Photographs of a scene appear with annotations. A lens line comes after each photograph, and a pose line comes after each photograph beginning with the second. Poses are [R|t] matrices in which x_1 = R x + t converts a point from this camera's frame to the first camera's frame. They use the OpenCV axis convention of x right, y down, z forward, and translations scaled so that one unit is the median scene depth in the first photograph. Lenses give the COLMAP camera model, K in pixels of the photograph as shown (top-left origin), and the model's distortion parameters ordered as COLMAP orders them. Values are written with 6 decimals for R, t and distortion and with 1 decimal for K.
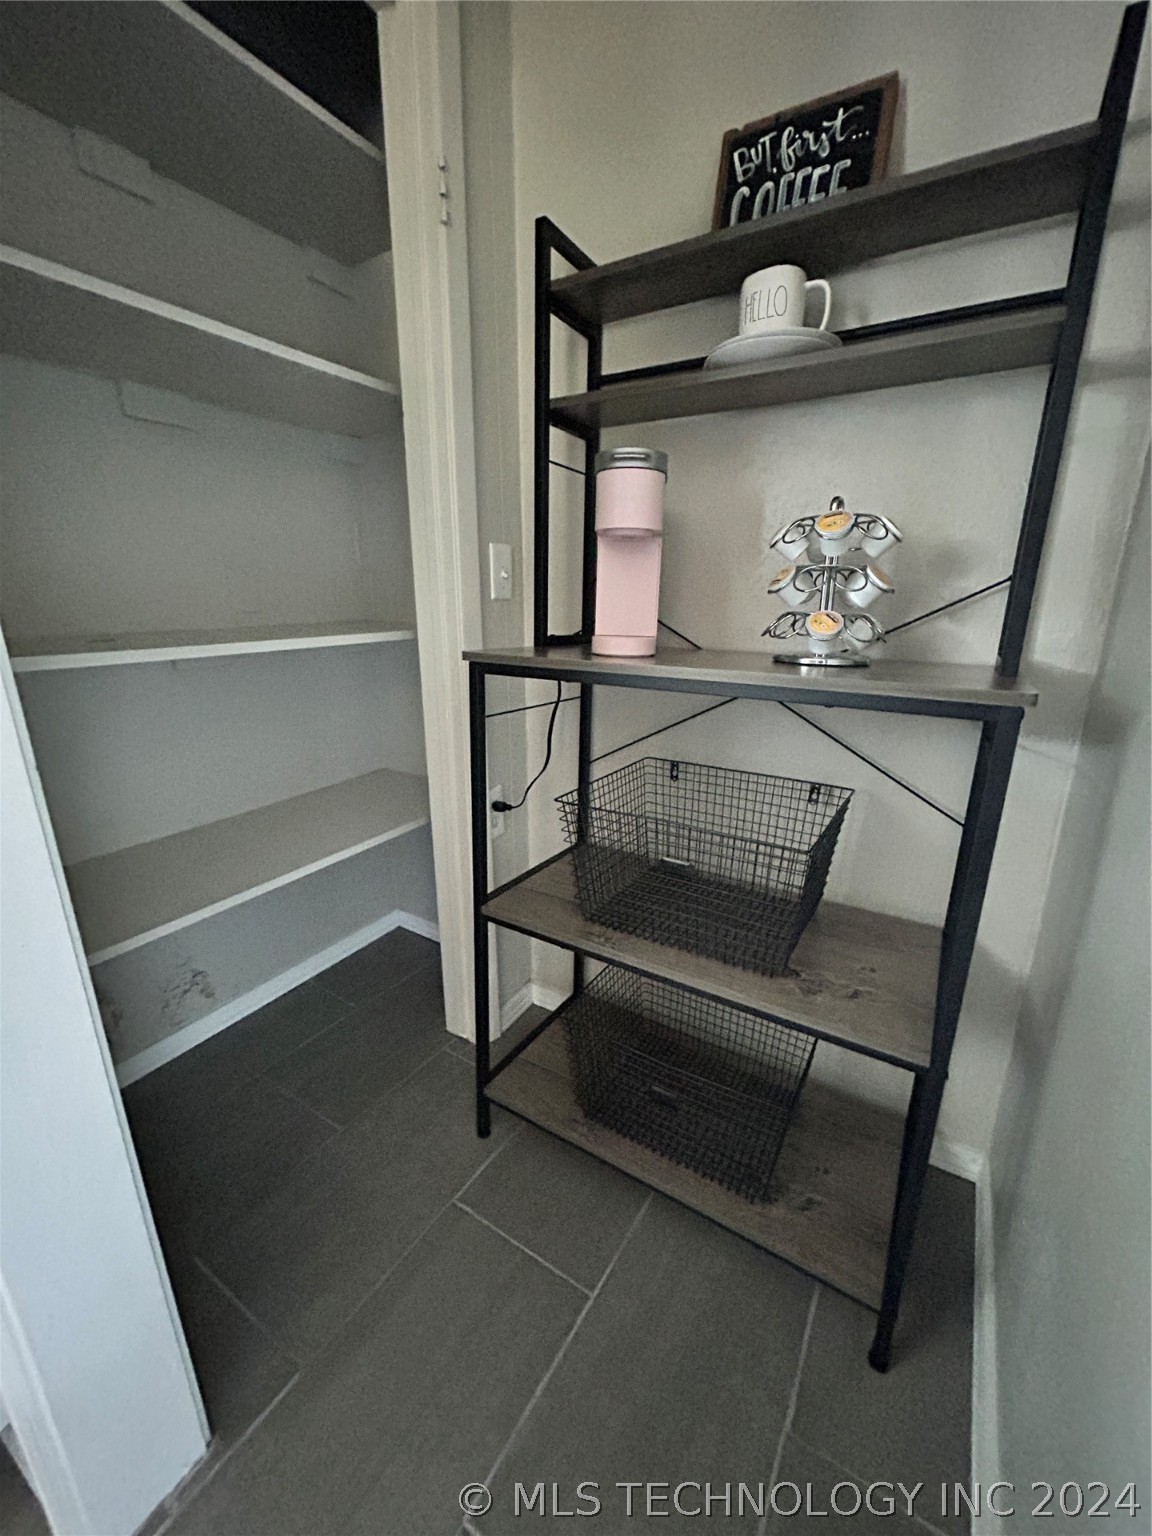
lens RADIAL K [[618.3, 0, 578.6], [0, 618.3, 760.7], [0, 0, 1]] dist [-0.002755, -0.000733]
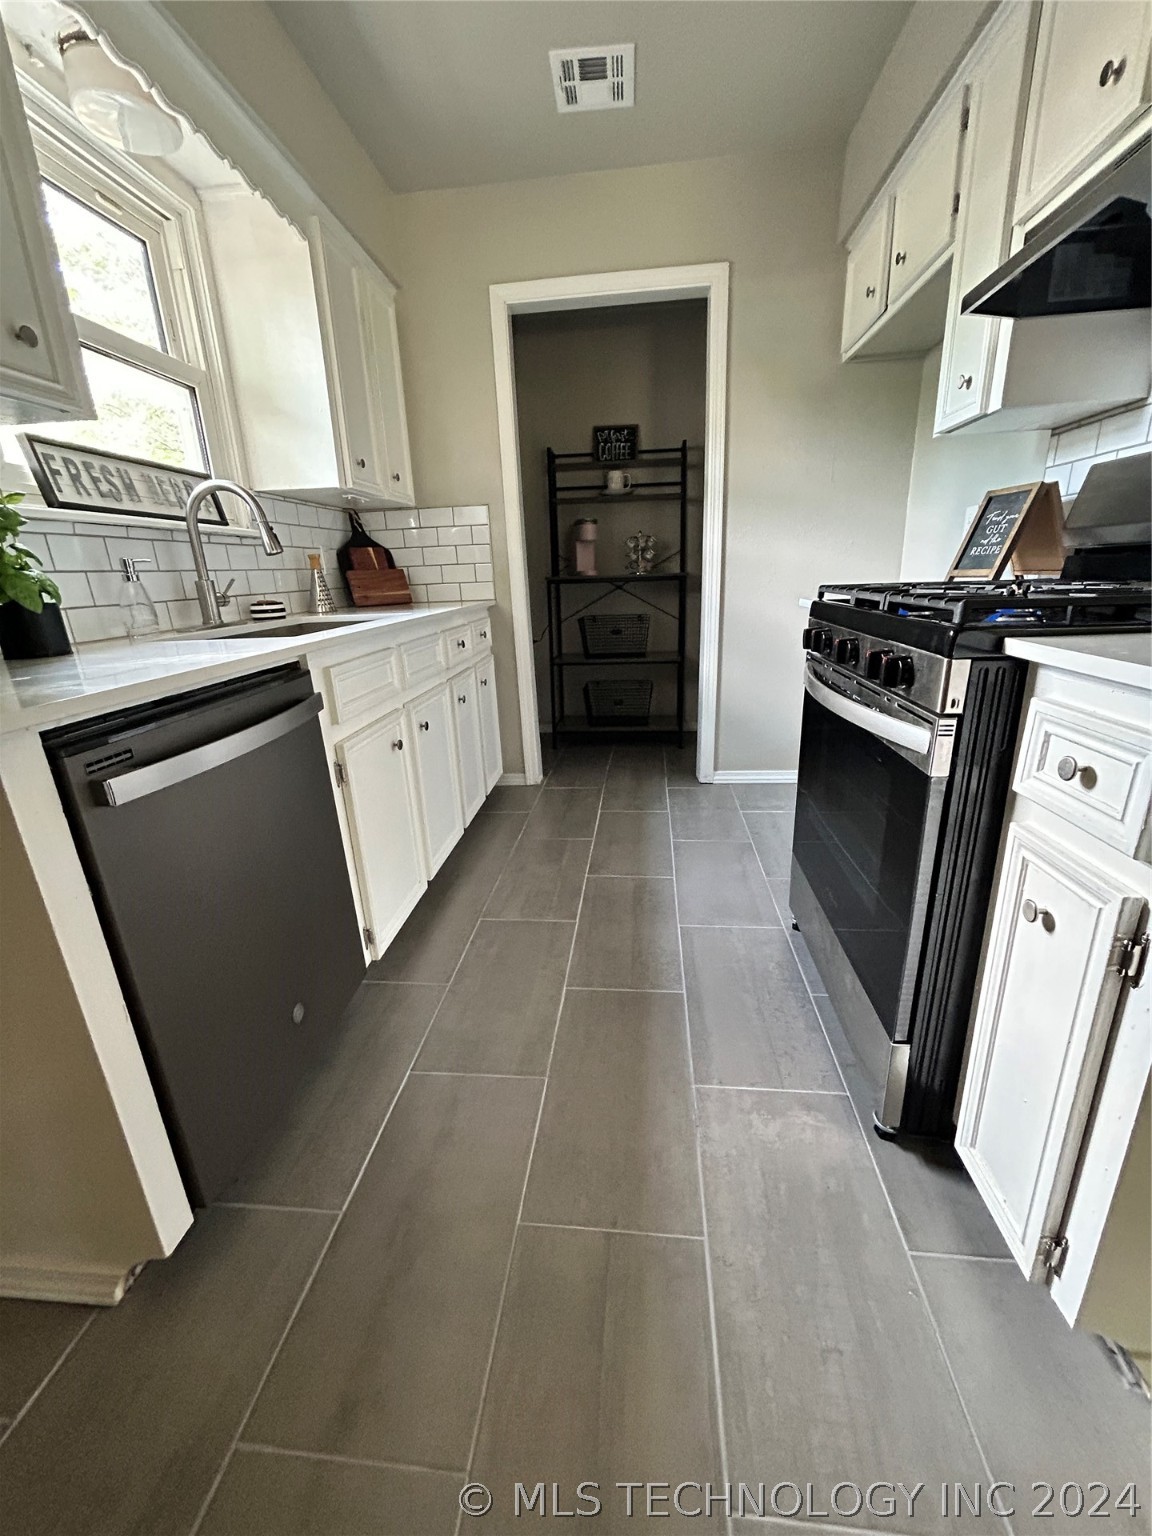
lens RADIAL K [[618.3, 0, 575.2], [0, 618.3, 769.1], [0, 0, 1]] dist [-0.002755, -0.000733]
pose [[0.897348, -0.165509, 0.409113, -1.769782], [0.156513, 0.986107, 0.055642, 0.766148], [-0.412639, 0.014101, 0.910786, -2.334069]]
